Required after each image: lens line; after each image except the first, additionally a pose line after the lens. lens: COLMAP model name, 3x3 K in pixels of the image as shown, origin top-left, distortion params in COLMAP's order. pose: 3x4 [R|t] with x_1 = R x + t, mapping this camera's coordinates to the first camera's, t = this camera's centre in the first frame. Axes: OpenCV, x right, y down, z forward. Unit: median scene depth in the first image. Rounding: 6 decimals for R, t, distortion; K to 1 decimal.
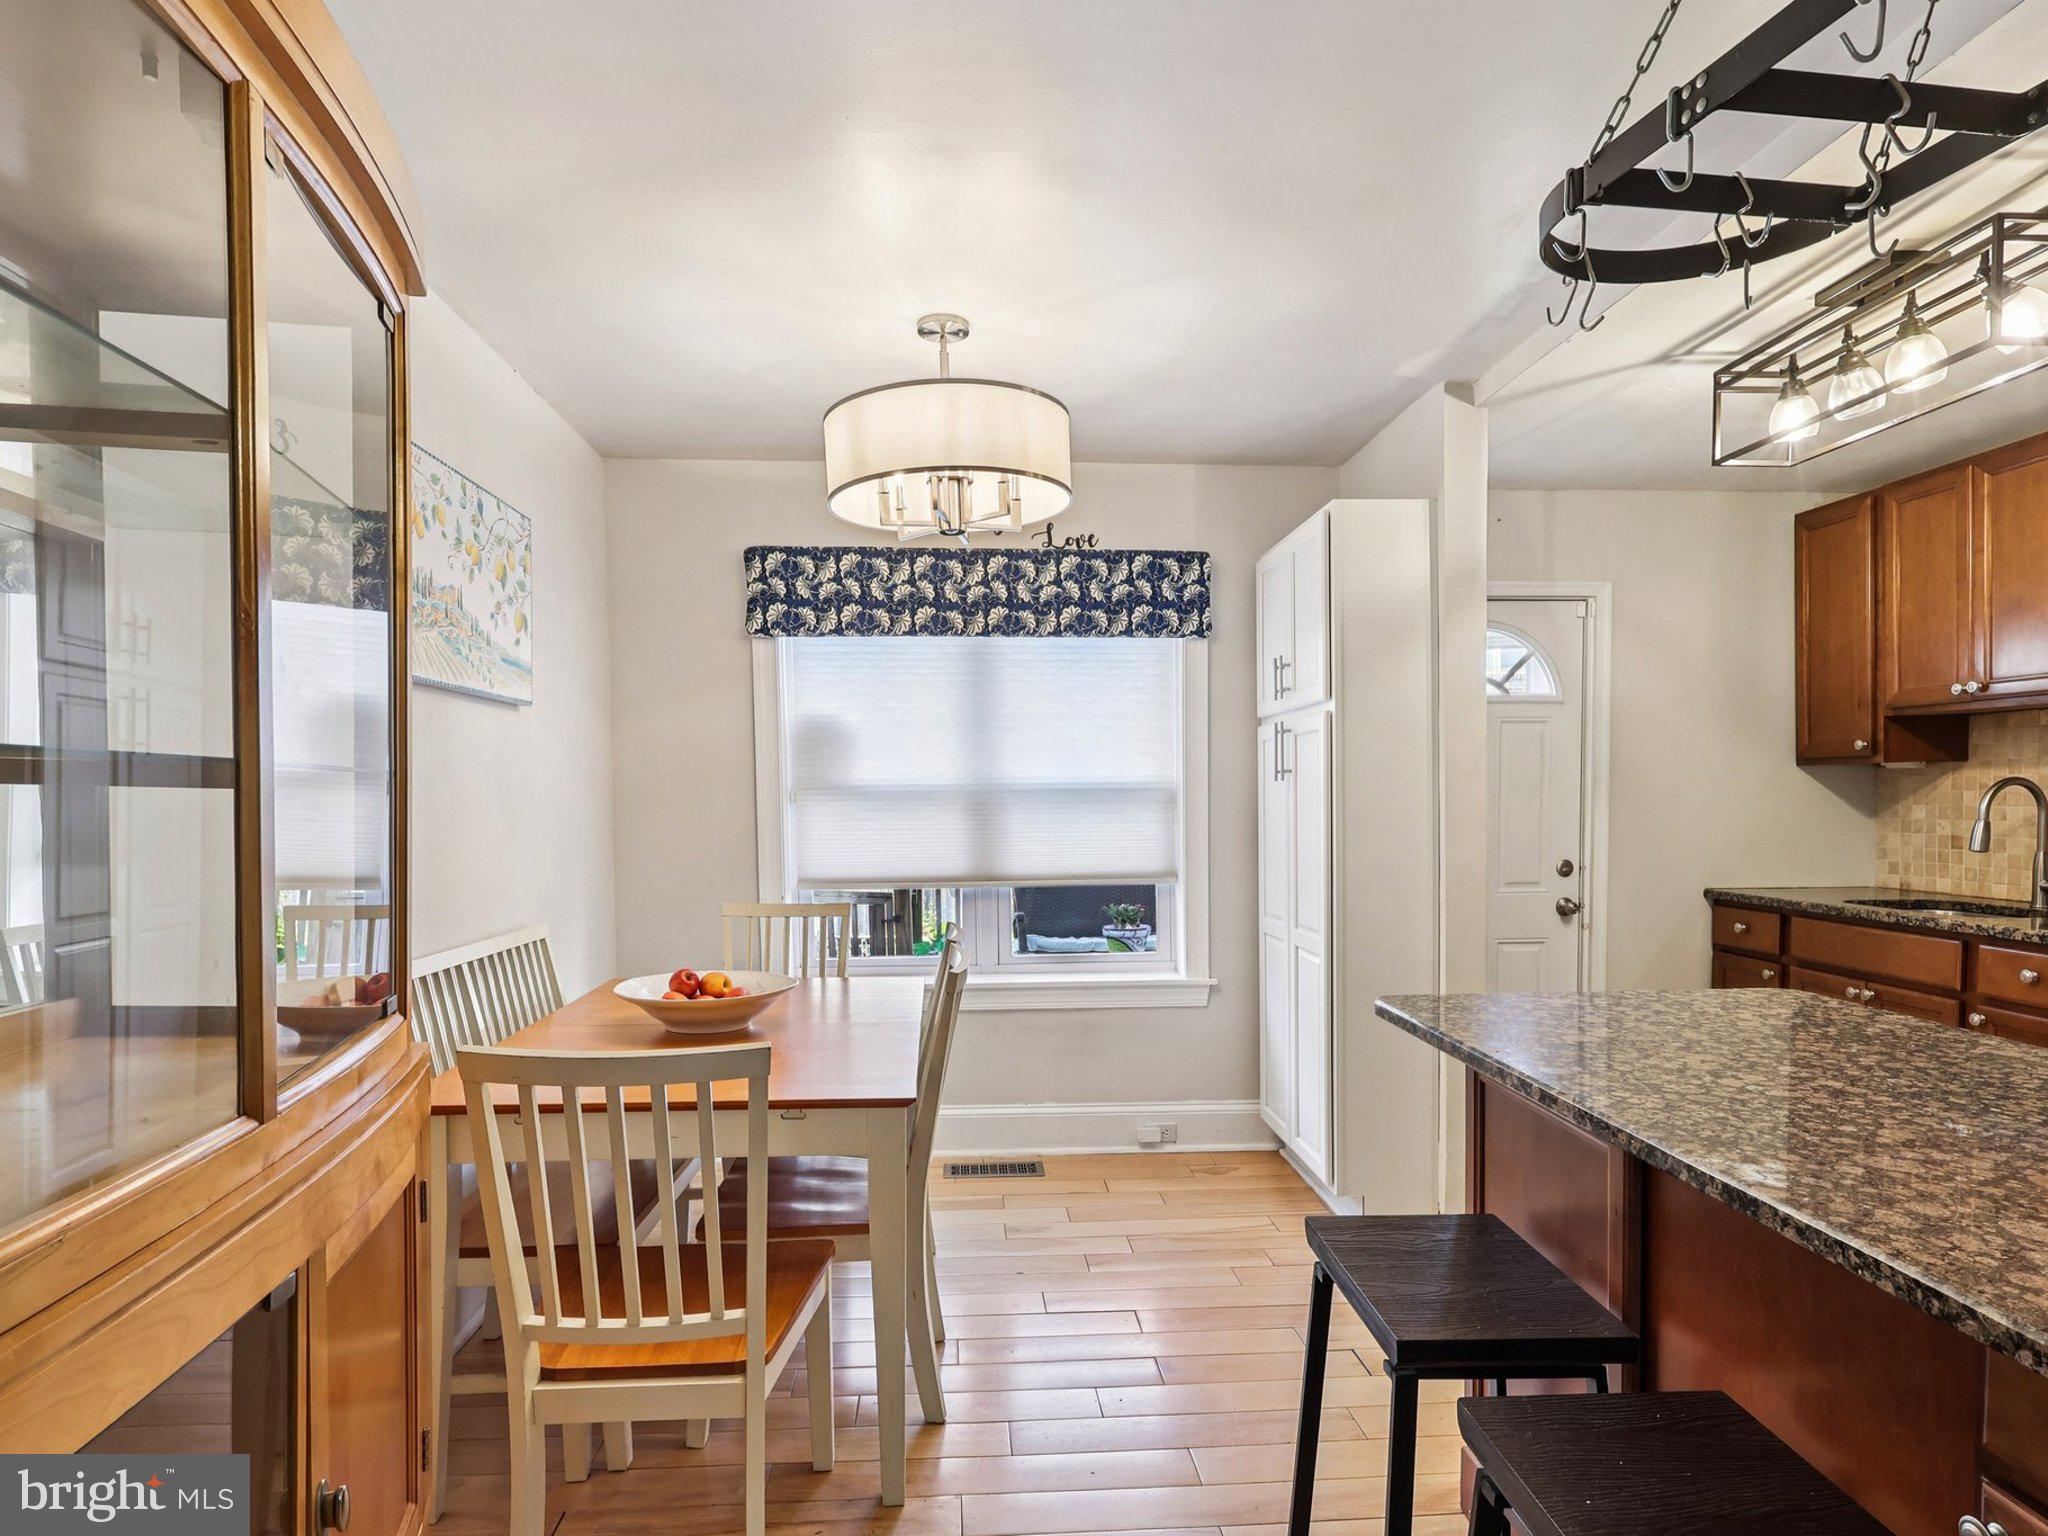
lens RADIAL K [[1108.1, 0, 1011.2], [0, 1108.1, 812.3], [0, 0, 1]] dist [0.001591, -0.001960]
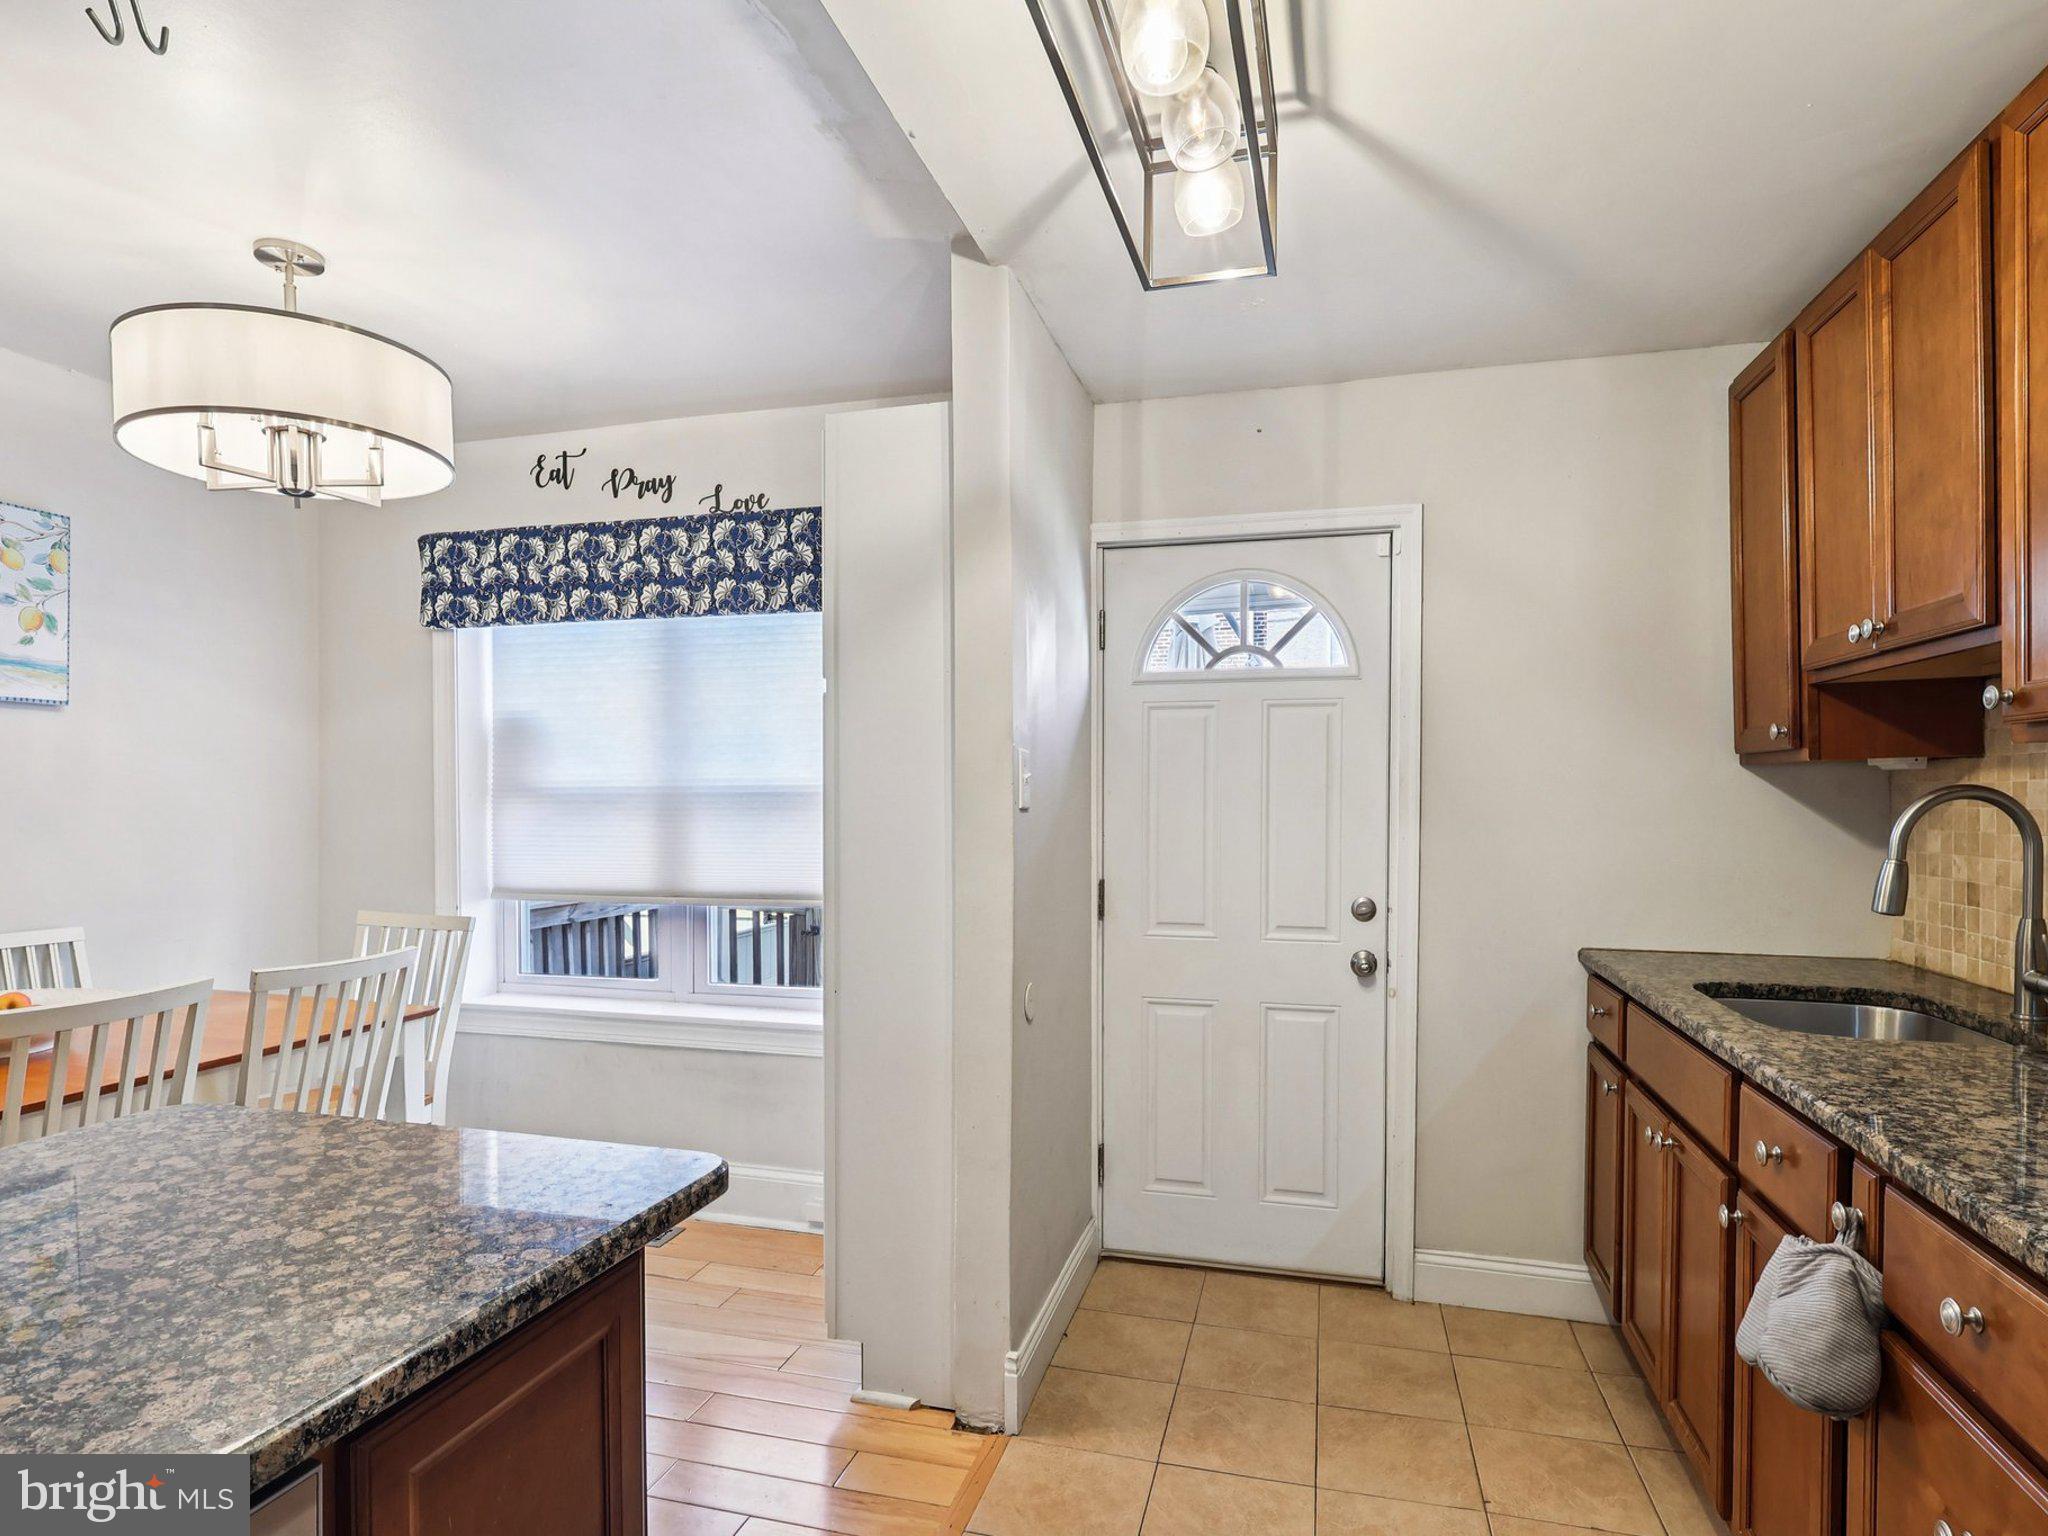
lens RADIAL K [[1108.1, 0, 1035.4], [0, 1108.1, 798.5], [0, 0, 1]] dist [0.001591, -0.001960]
pose [[0.946678, 0.008874, -0.322058, 0.565940], [-0.013568, 0.999832, -0.012335, -0.009898], [0.321894, 0.016047, 0.946640, 0.276377]]
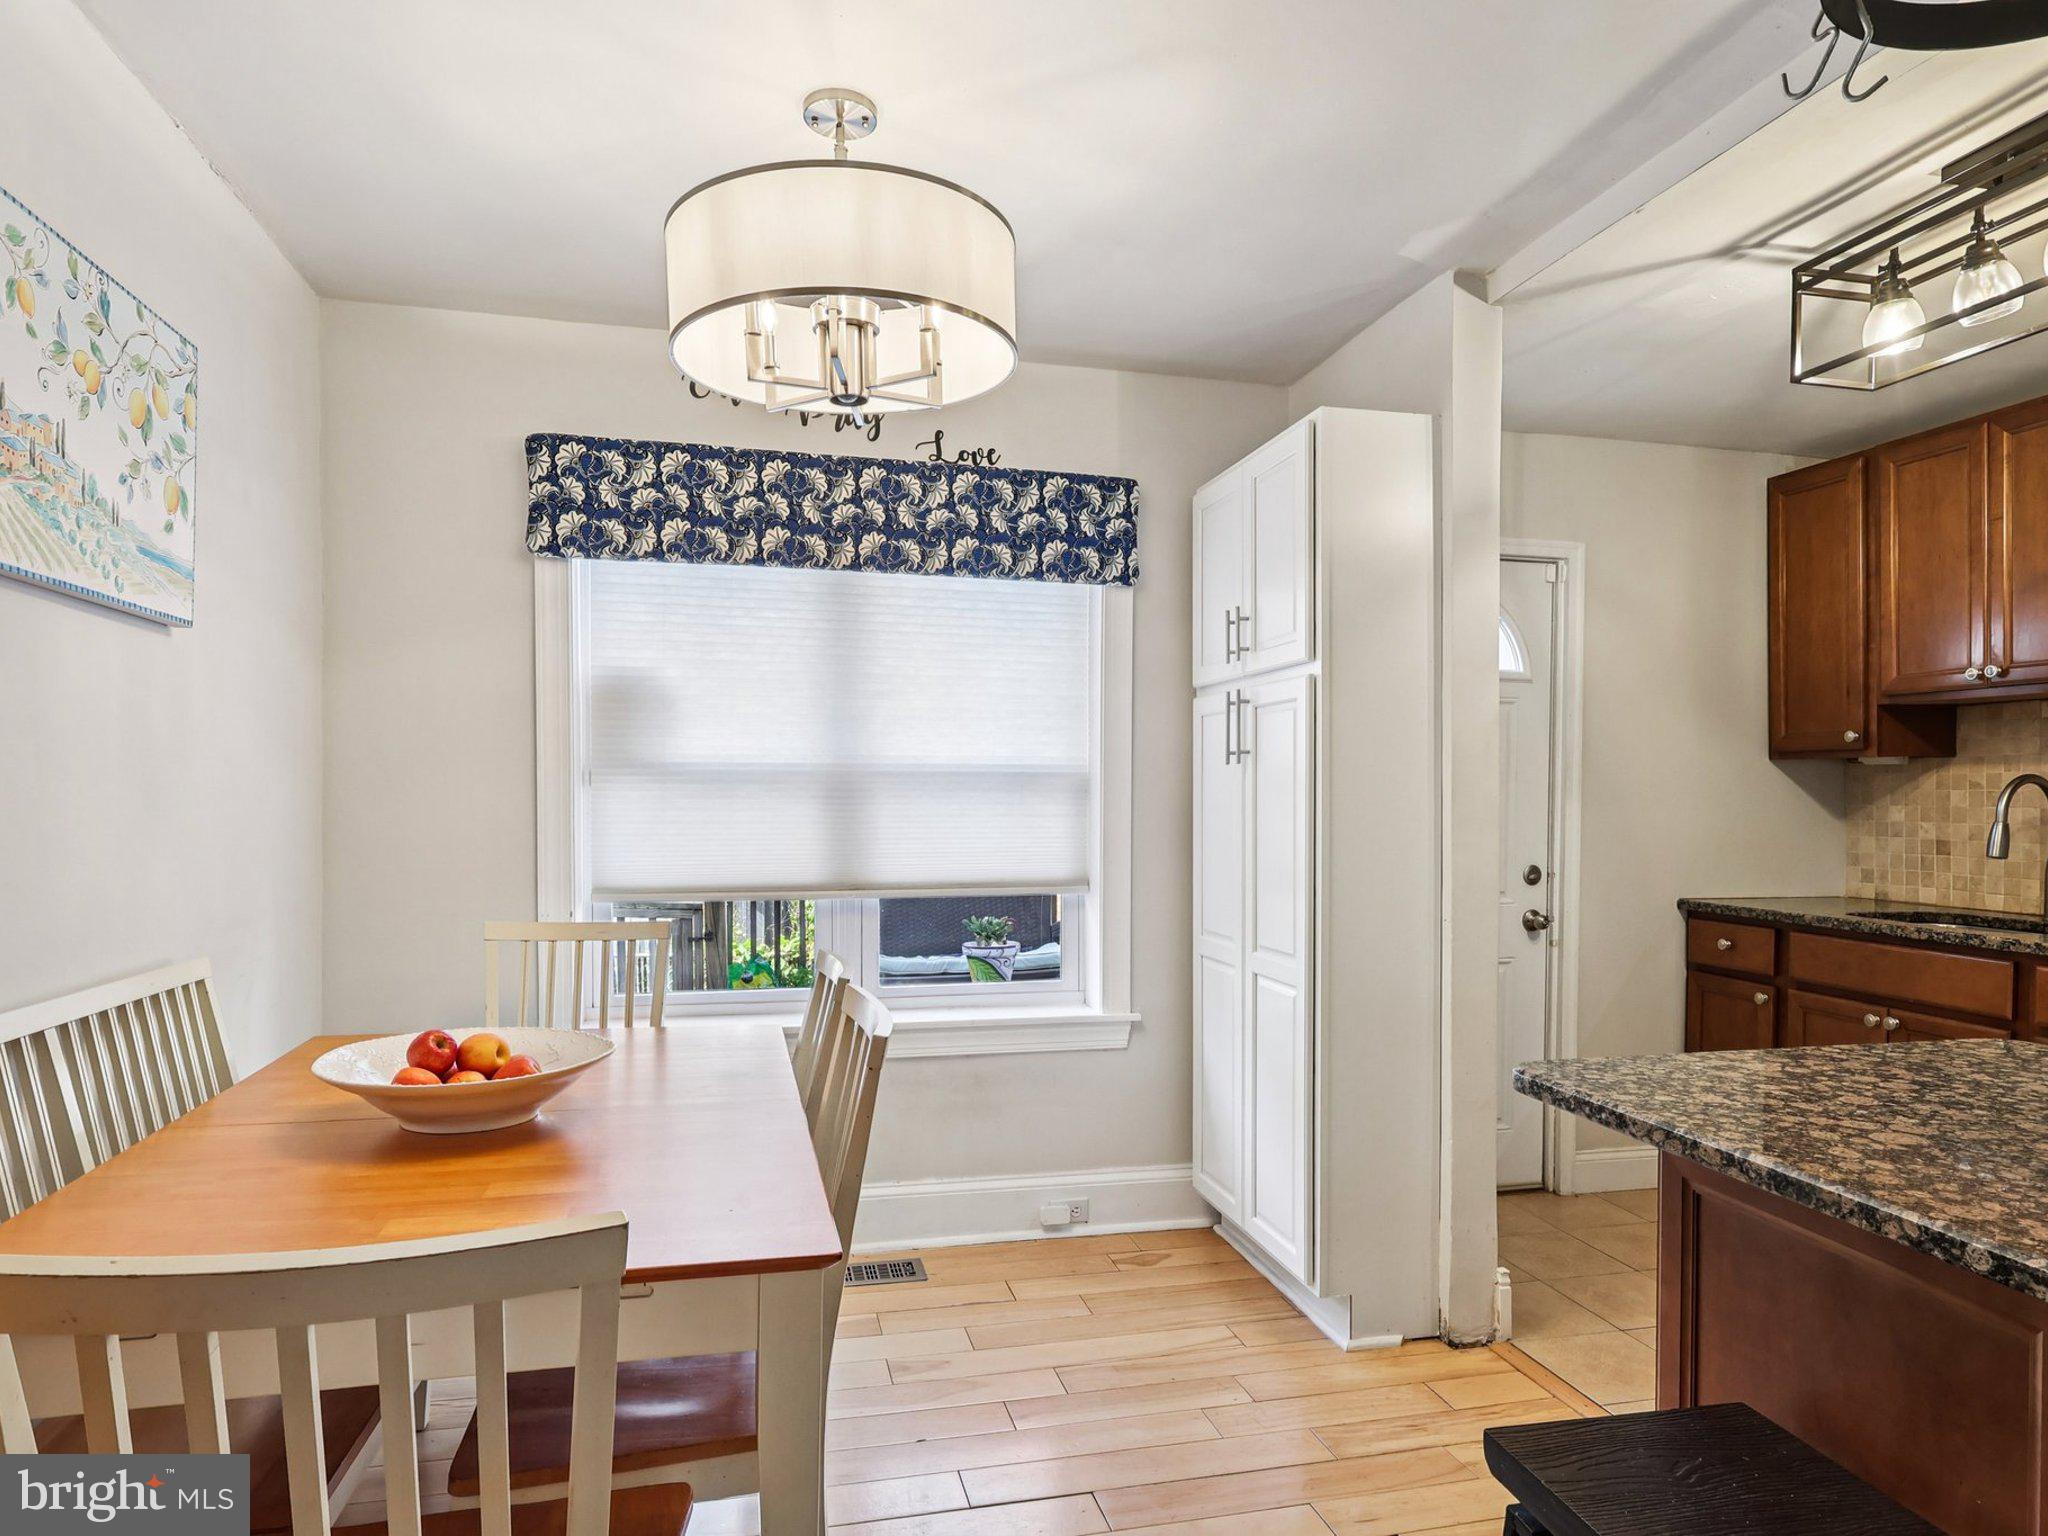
lens RADIAL K [[1197.6, 0, 1011.8], [0, 1197.6, 787.4], [0, 0, 1]] dist [-0.002876, 0.003027]
pose [[0.985089, 0.014619, 0.171422, -0.057334], [-0.011149, 0.999713, -0.021189, 0.007423], [-0.171682, 0.018962, 0.984970, 0.171853]]
